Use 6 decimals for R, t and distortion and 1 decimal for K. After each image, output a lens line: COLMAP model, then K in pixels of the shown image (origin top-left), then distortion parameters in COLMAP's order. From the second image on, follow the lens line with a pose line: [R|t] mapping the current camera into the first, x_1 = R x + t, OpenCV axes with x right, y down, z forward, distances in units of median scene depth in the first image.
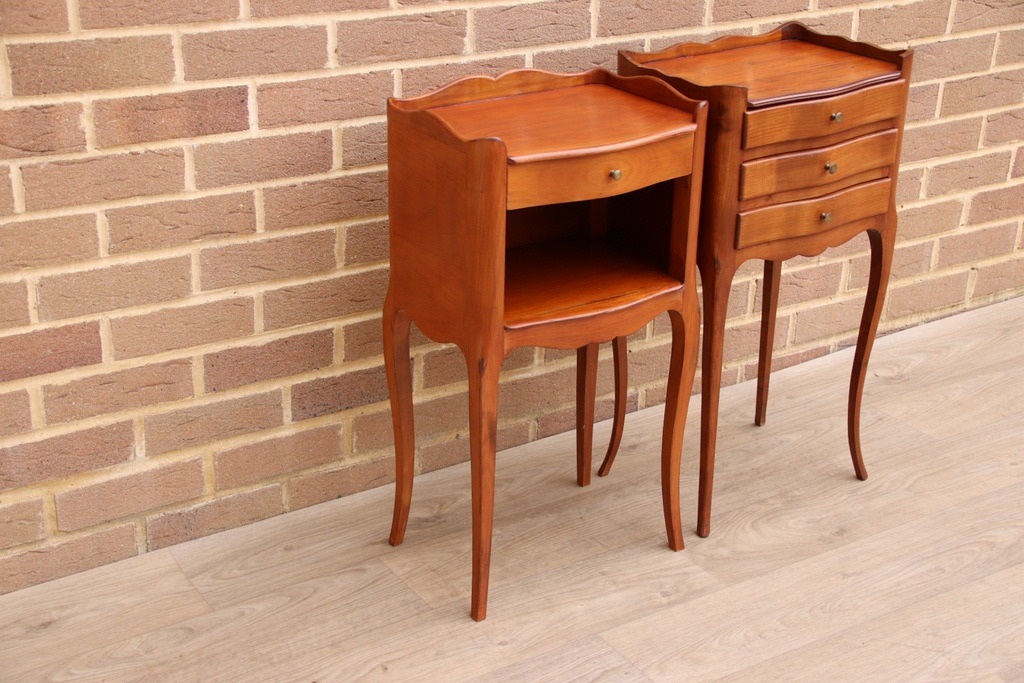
lens RADIAL K [[1583.5, 0, 512.2], [0, 1583.5, 352.7], [0, 0, 1]] dist [0.149427, 0.678245]
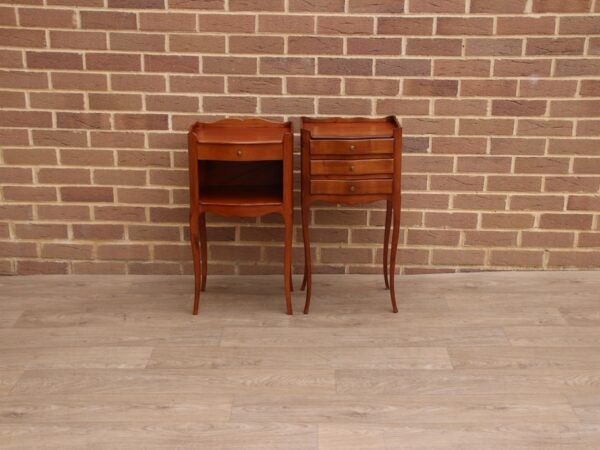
lens RADIAL K [[878.0, 0, 300.0], [0, 878.0, 236.0], [0, 0, 1]] dist [0.077905, 0.145372]
pose [[0.830552, 0.154350, -0.535125, 0.888518], [-0.209660, 0.976799, -0.043662, 0.064655], [0.515970, 0.148458, 0.843644, -0.180266]]
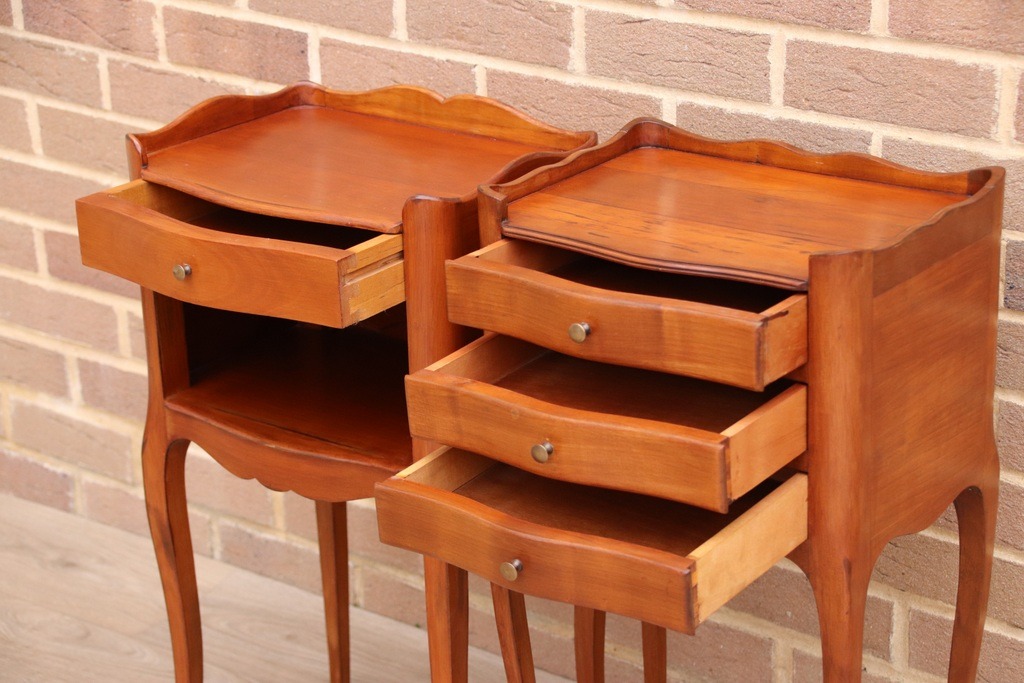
lens RADIAL K [[2427.9, 0, 515.7], [0, 2427.9, 360.1], [0, 0, 1]] dist [0.511054, 0.774211]
pose [[0.326966, 0.314450, -0.891187, 0.952135], [-0.342999, 0.918201, 0.198140, -0.283827], [0.880594, 0.240892, 0.408076, 0.619689]]
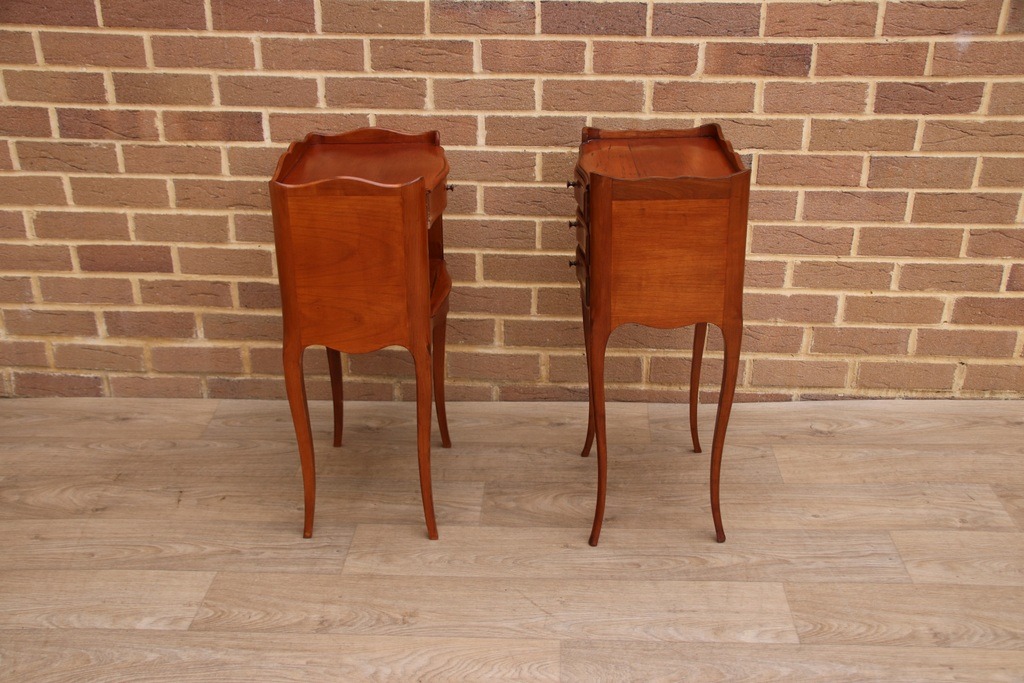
lens RADIAL K [[1109.6, 0, 509.7], [0, 1109.6, 358.6], [0, 0, 1]] dist [-0.044906, 0.299706]
pose [[0.807485, 0.216008, -0.548916, 0.645702], [-0.213463, 0.974479, 0.069459, -0.058903], [0.549911, 0.061086, 0.832987, 0.247361]]
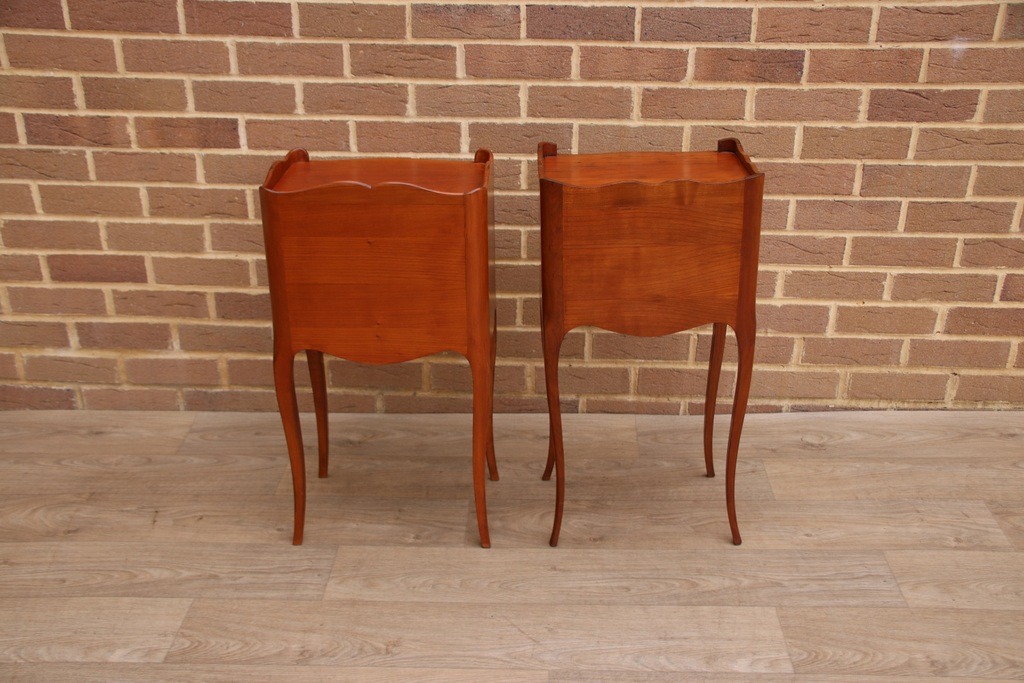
lens RADIAL K [[1109.6, 0, 509.7], [0, 1109.6, 358.6], [0, 0, 1]] dist [-0.044906, 0.299706]
pose [[0.816789, 0.221676, -0.532649, 0.623270], [-0.212008, 0.973968, 0.080240, -0.082980], [0.536571, 0.047387, 0.842524, 0.266226]]
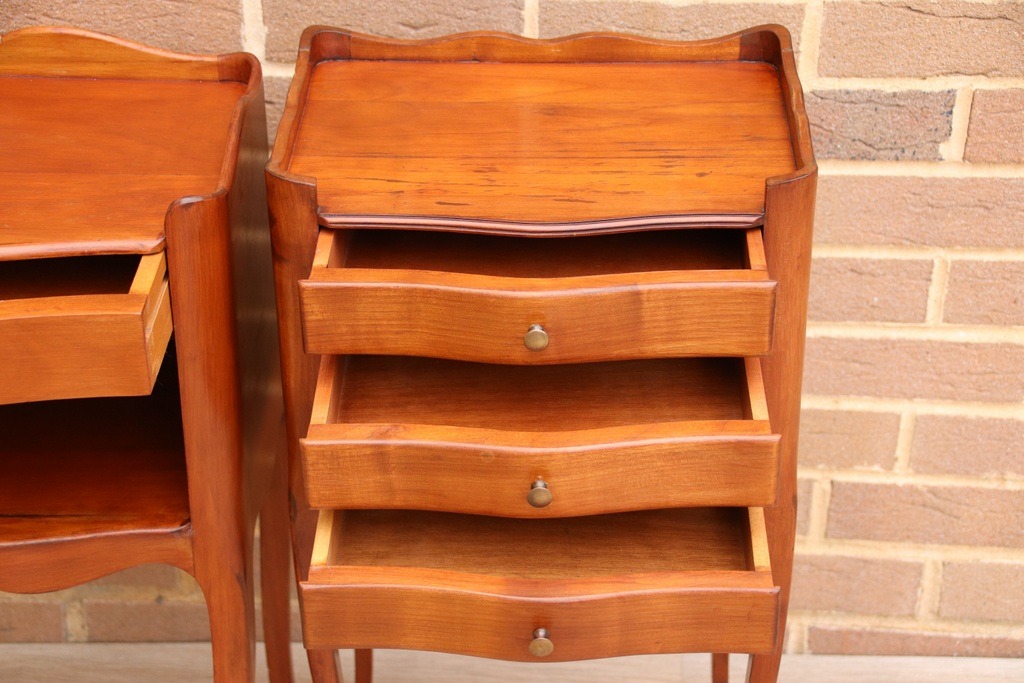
lens RADIAL K [[2094.1, 0, 513.2], [0, 2094.1, 354.3], [0, 0, 1]] dist [0.392735, 0.360157]
pose [[0.814502, 0.283535, -0.506157, 0.507912], [-0.217584, 0.958050, 0.186539, -0.238474], [0.537814, -0.041805, 0.842027, 0.481919]]
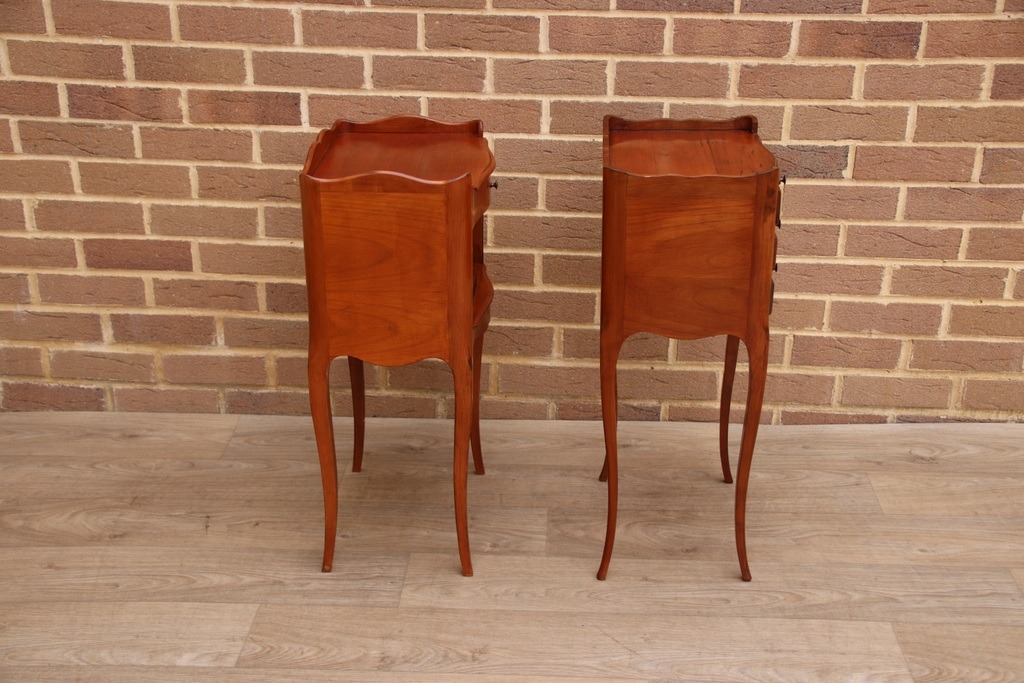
lens RADIAL K [[1332.3, 0, 509.6], [0, 1332.3, 358.0], [0, 0, 1]] dist [0.038443, 0.482768]
pose [[0.809949, 0.215755, -0.545374, 0.639595], [-0.223806, 0.973212, 0.052632, -0.044493], [0.542120, 0.079429, 0.836538, 0.145361]]
